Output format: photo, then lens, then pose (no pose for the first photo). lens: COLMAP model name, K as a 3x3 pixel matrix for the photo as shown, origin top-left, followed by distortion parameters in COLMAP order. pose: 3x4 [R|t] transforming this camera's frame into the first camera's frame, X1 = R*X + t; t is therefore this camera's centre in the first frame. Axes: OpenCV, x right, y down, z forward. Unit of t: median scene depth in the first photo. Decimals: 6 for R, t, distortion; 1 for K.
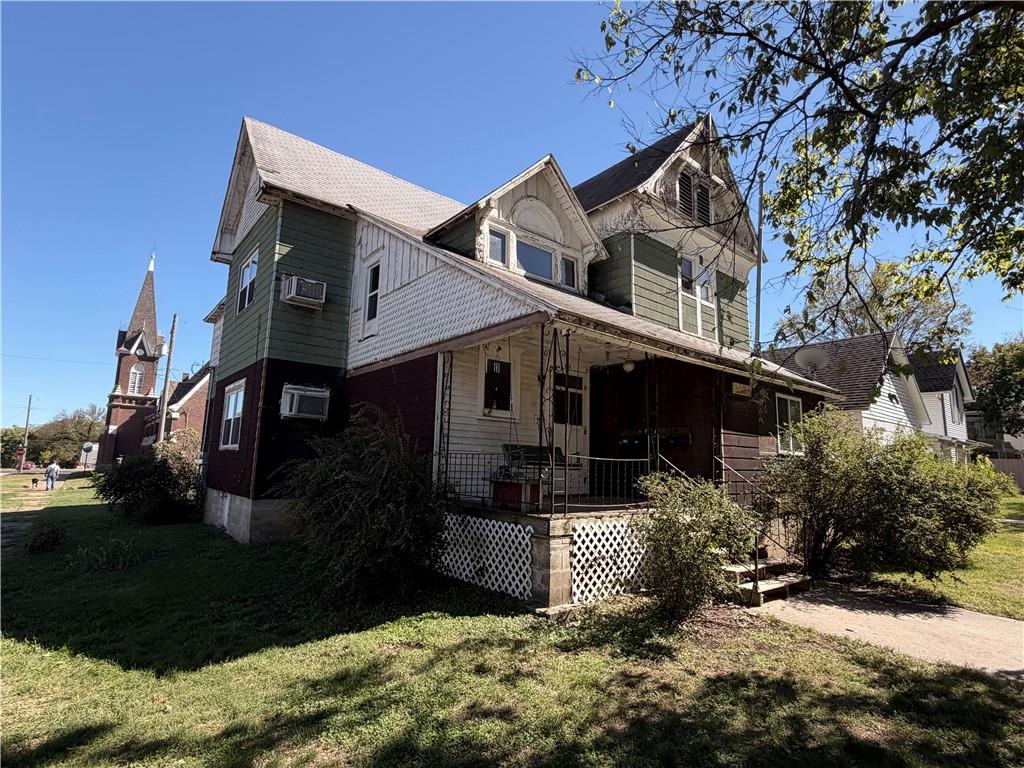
lens RADIAL K [[516.0, 0, 514.0], [0, 516.0, 381.6], [0, 0, 1]] dist [-0.000517, 0.000620]
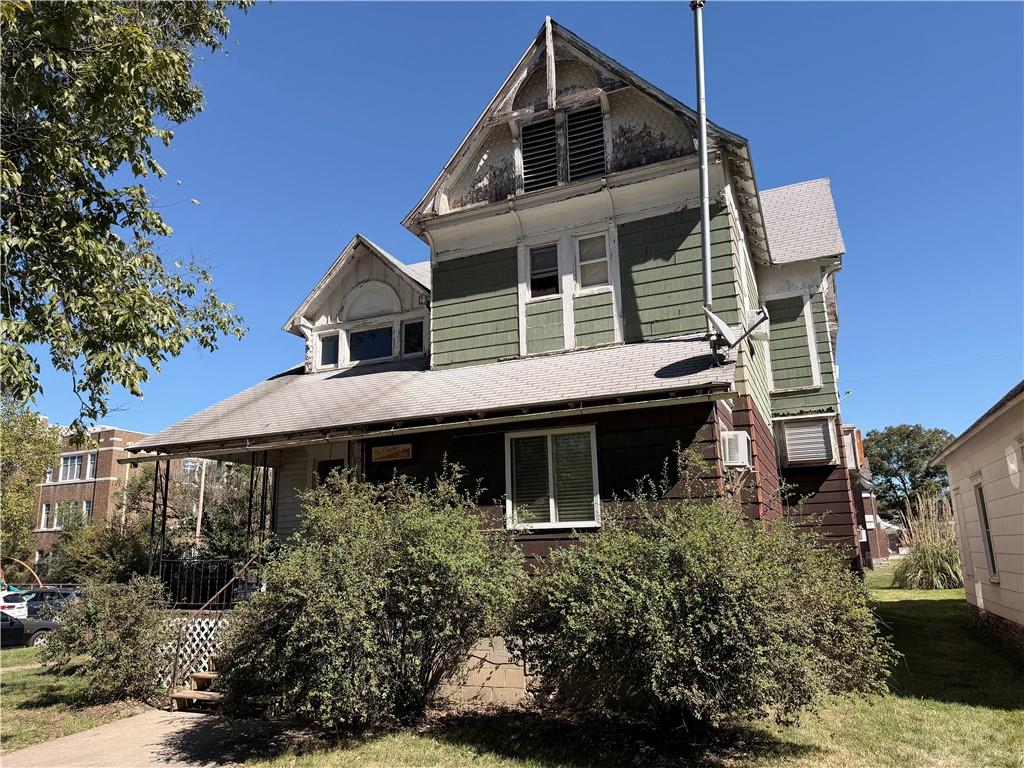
lens RADIAL K [[722.5, 0, 512.2], [0, 722.5, 386.4], [0, 0, 1]] dist [0.006417, 0.000579]
pose [[0.457110, -0.242607, -0.855682, 1.355180], [0.182763, 0.967169, -0.176583, 0.129655], [0.870430, -0.075670, 0.486442, 0.603768]]
